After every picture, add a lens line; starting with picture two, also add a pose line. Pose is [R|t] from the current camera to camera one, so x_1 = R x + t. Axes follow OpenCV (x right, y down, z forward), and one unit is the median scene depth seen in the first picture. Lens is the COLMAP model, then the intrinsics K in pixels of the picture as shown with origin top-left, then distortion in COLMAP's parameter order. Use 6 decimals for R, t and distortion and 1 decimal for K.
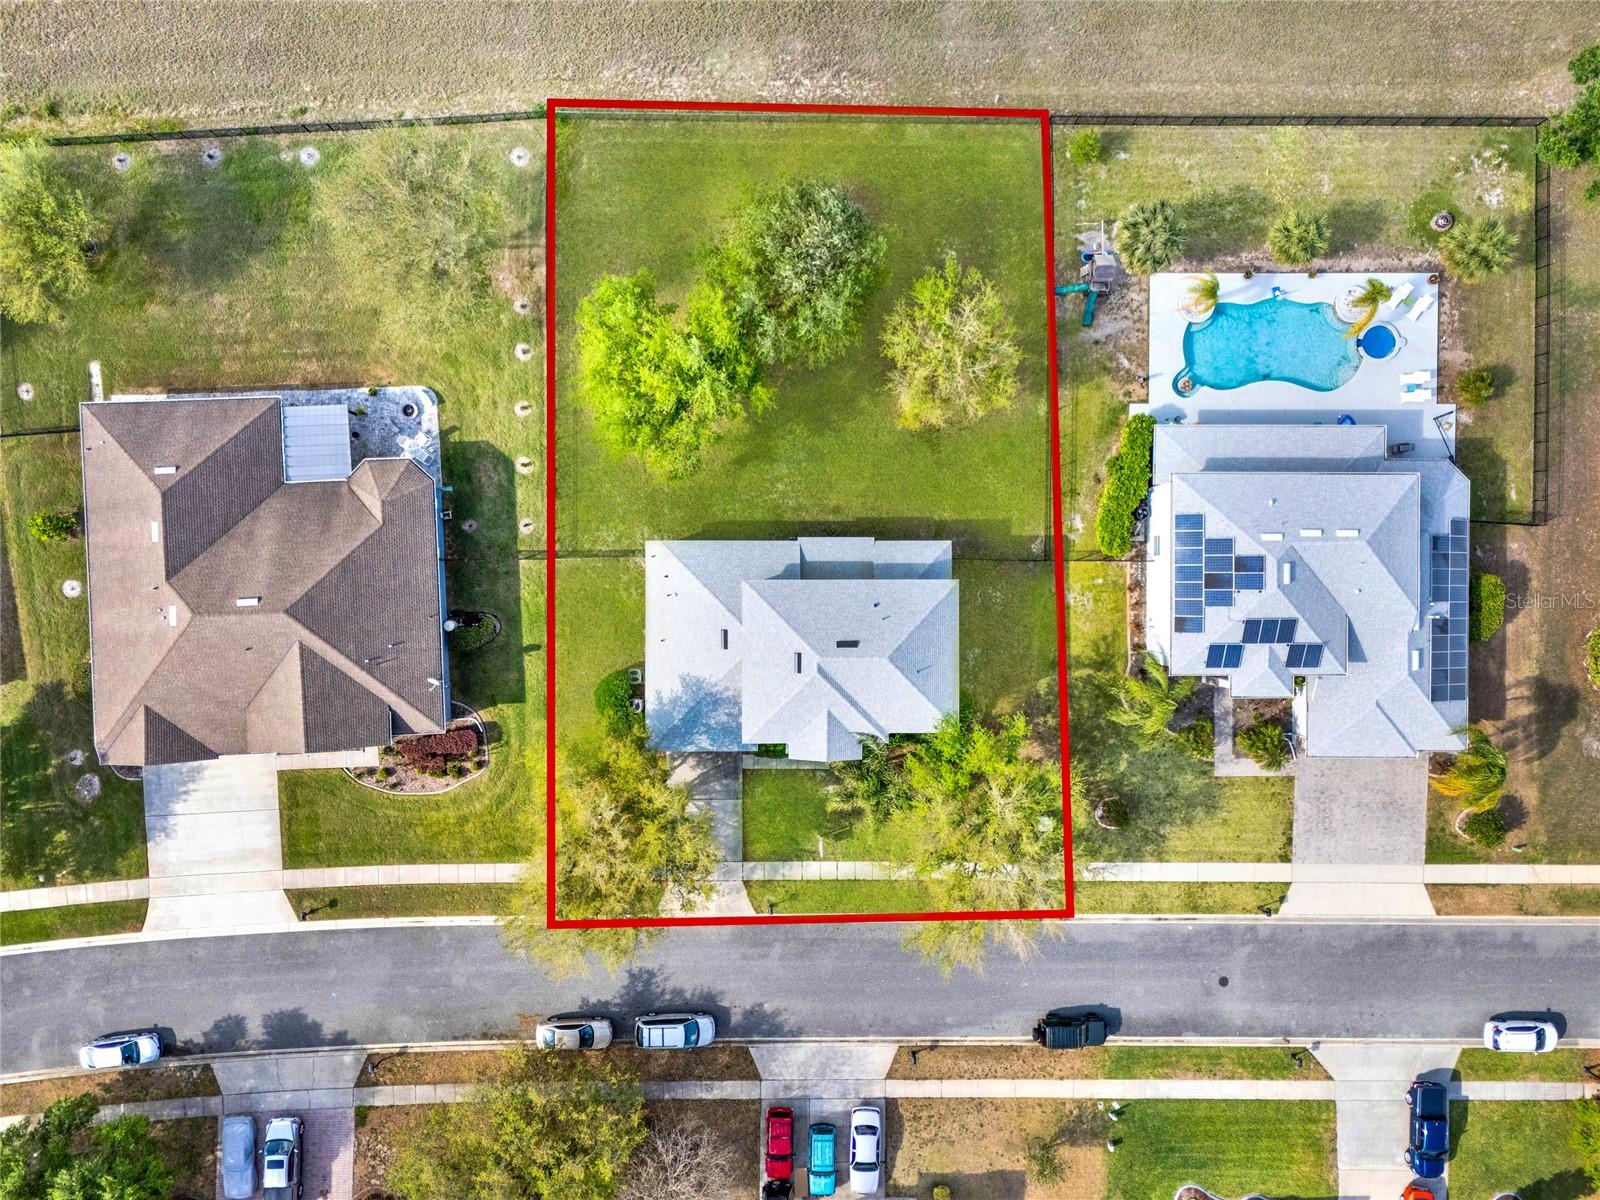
lens RADIAL K [[1227.0, 0, 810.3], [0, 1227.0, 595.2], [0, 0, 1]] dist [0.035247, -0.009271]
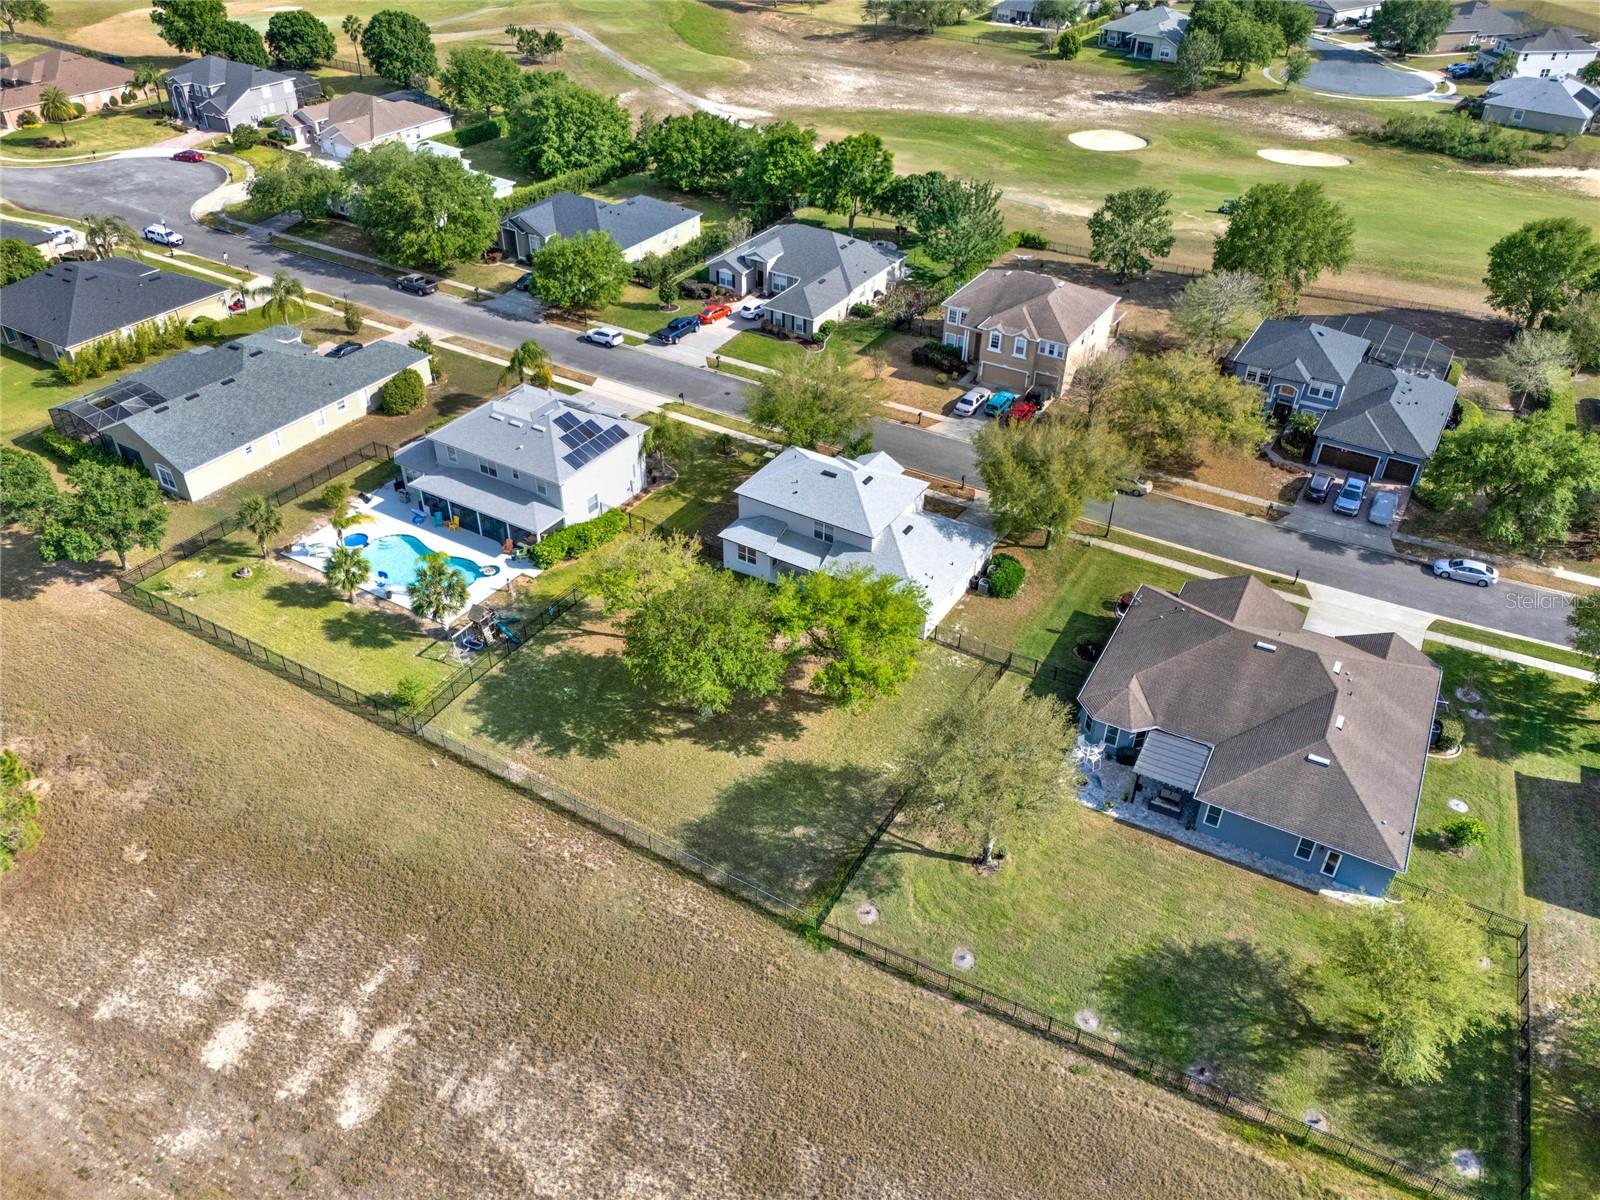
lens RADIAL K [[1204.2, 0, 797.4], [0, 1204.2, 578.3], [0, 0, 1]] dist [0.057609, -0.041738]
pose [[-0.855473, -0.321157, 0.406231, -0.472751], [0.517154, -0.489263, 0.702263, -0.885181], [-0.026782, 0.810851, 0.584639, 0.275459]]
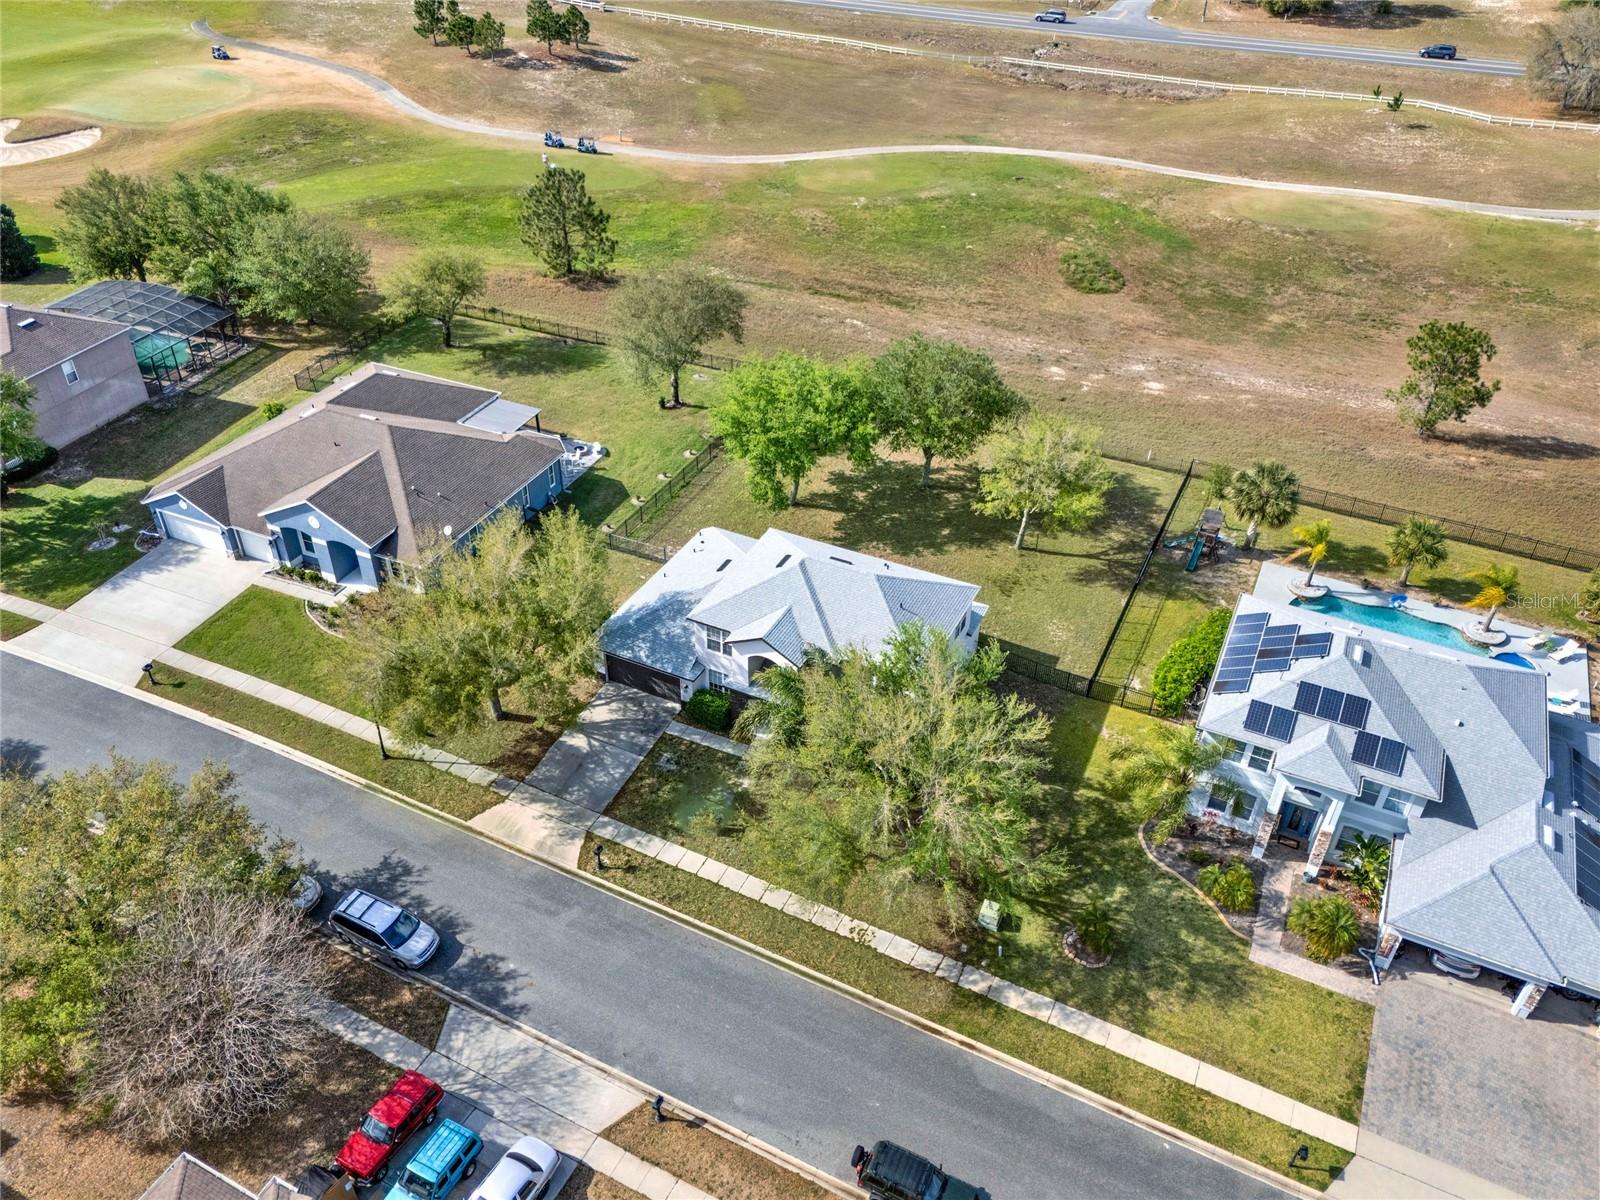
lens RADIAL K [[1222.9, 0, 807.0], [0, 1222.9, 564.2], [0, 0, 1]] dist [0.053110, -0.031282]
pose [[0.900887, 0.245823, -0.357734, 0.302040], [-0.434029, 0.501482, -0.748421, 0.665502], [-0.004581, 0.829510, 0.558473, 0.440235]]
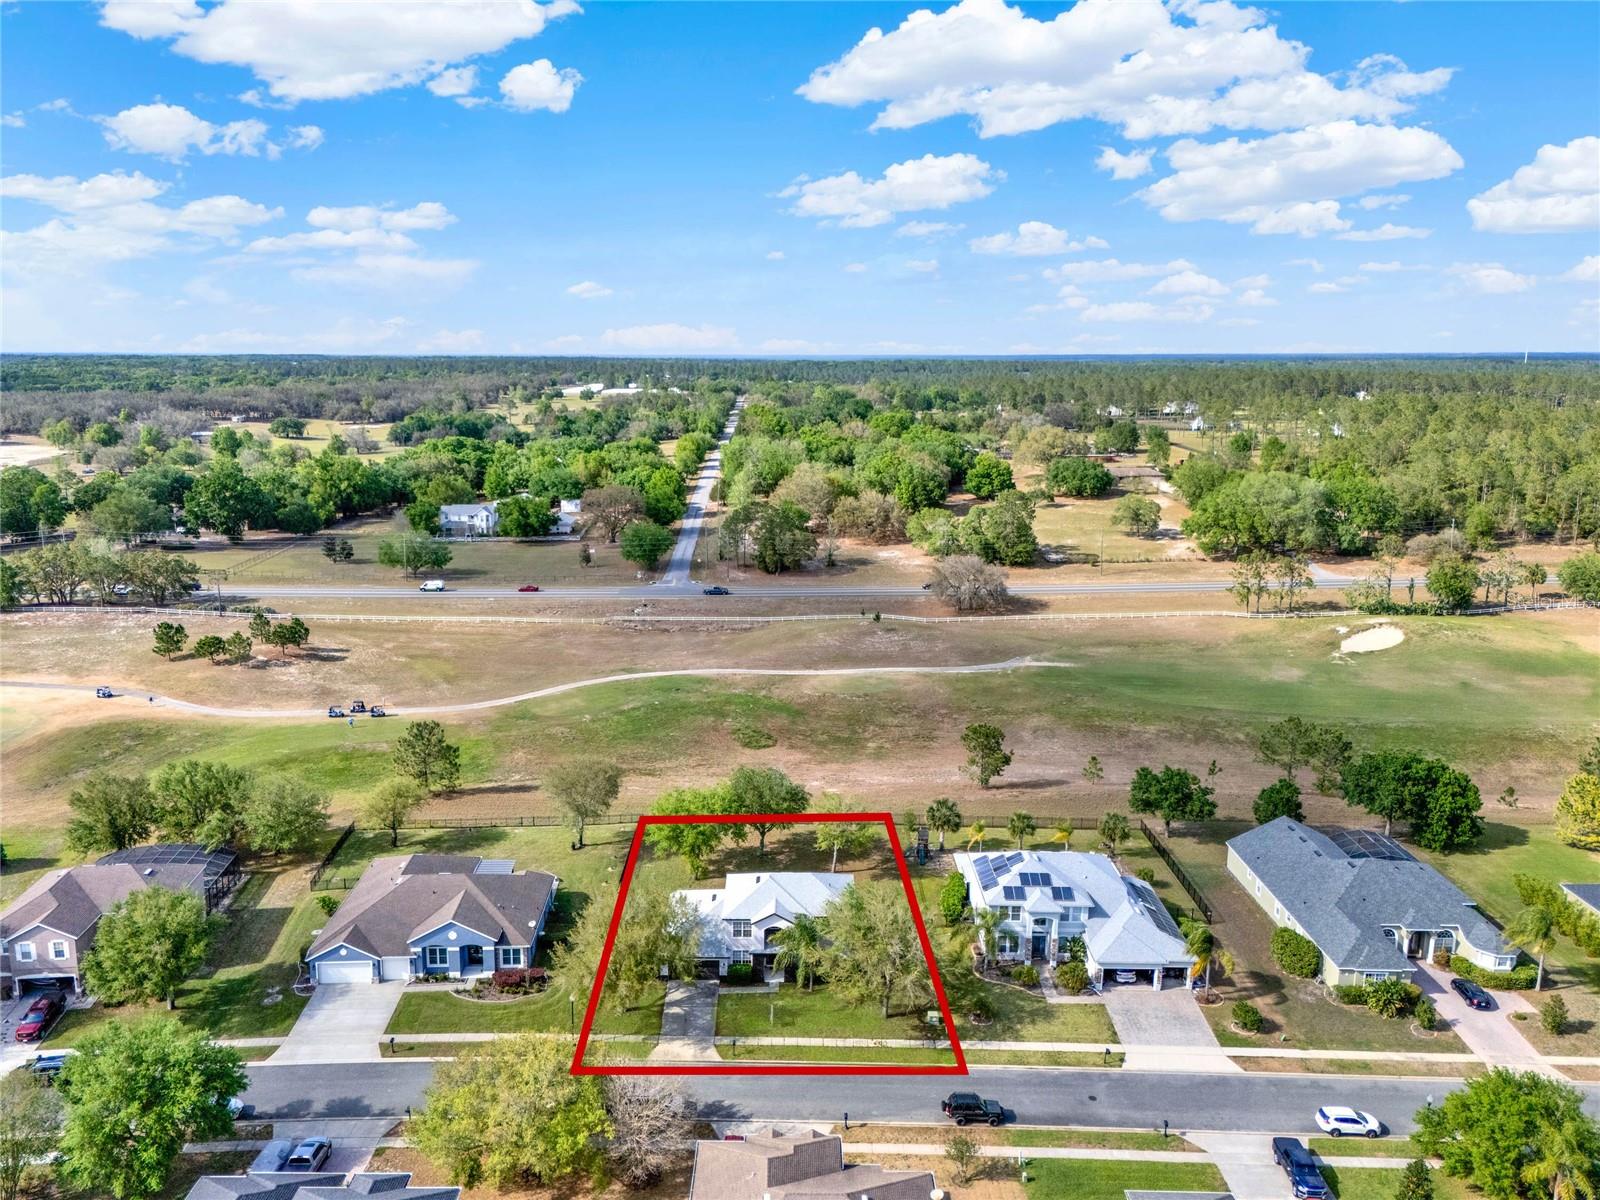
lens RADIAL K [[1189.2, 0, 775.5], [0, 1189.2, 547.0], [0, 0, 1]] dist [0.121234, -0.221252]
pose [[0.999797, -0.015788, -0.012549, 0.038123], [-0.009934, 0.156003, -0.987707, 1.466259], [0.017551, 0.987630, 0.155815, 0.257248]]
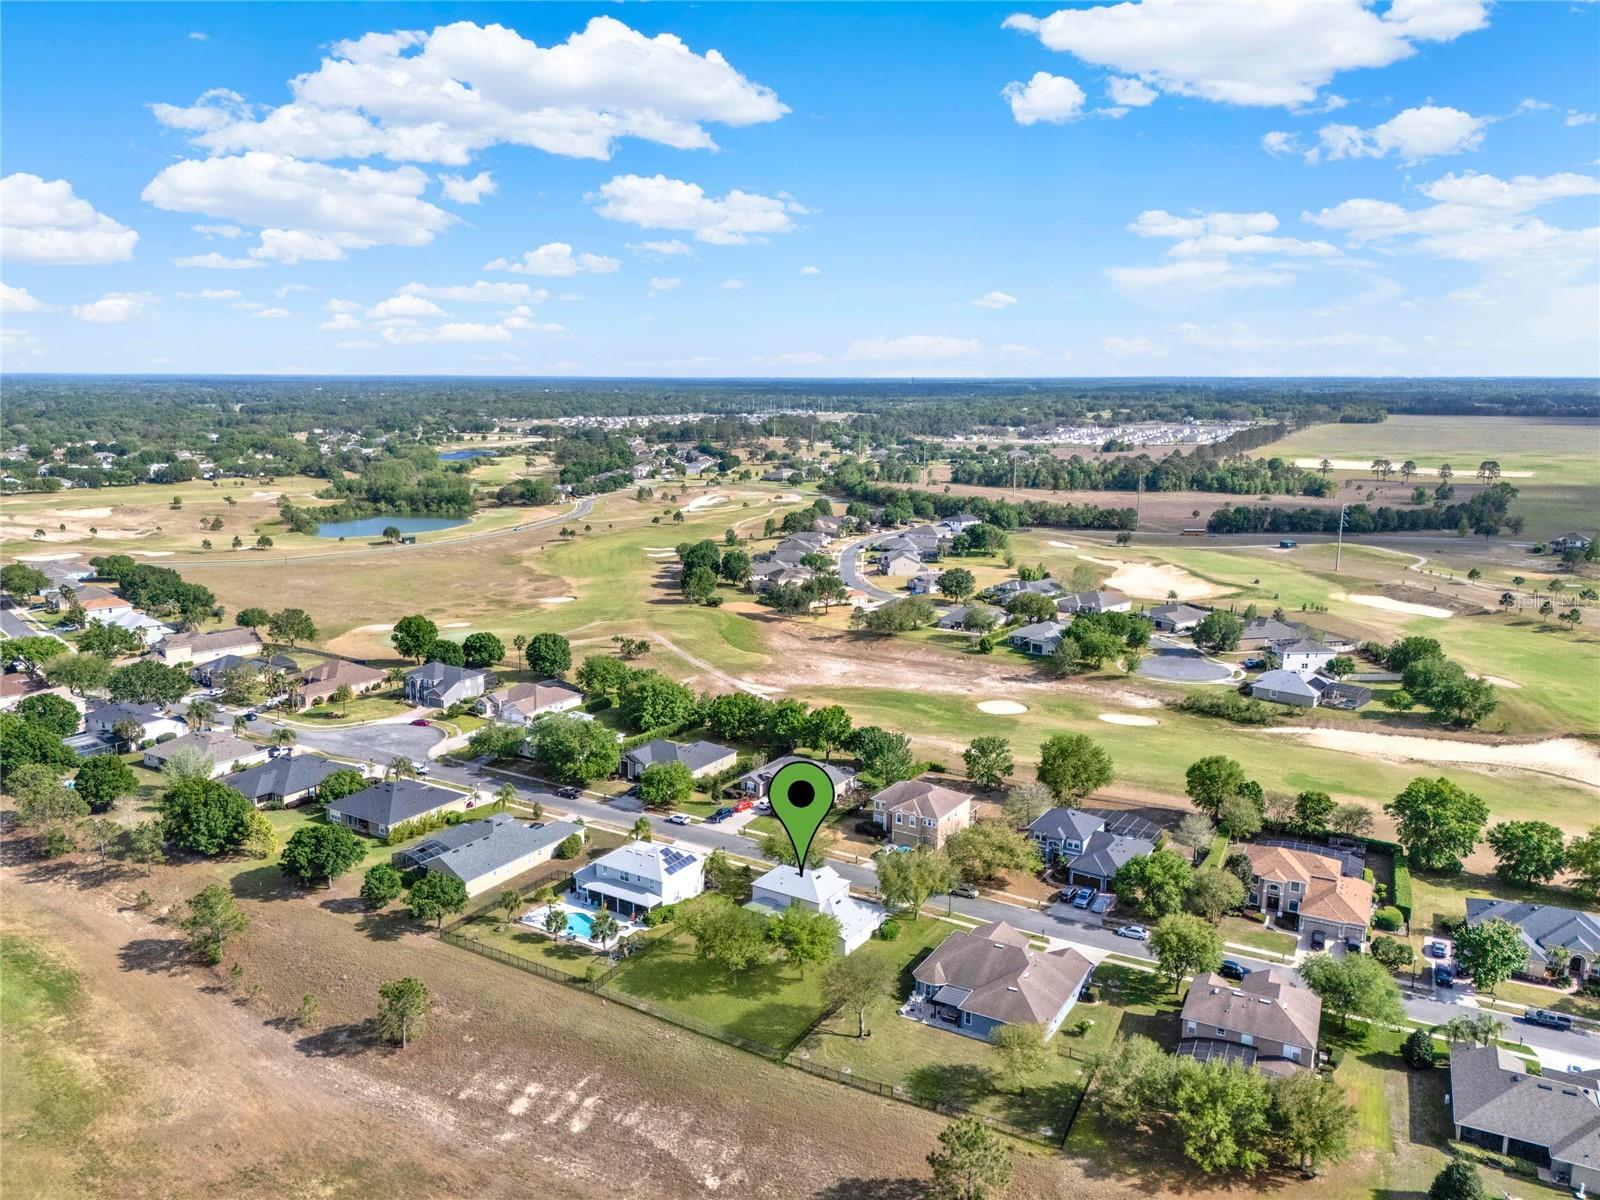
lens RADIAL K [[1189.2, 0, 775.5], [0, 1189.2, 547.0], [0, 0, 1]] dist [0.121234, -0.221252]
pose [[-0.834370, -0.093708, 0.543181, -1.178561], [0.551110, -0.123565, 0.825233, -1.891122], [-0.010212, 0.987902, 0.154742, -0.120103]]
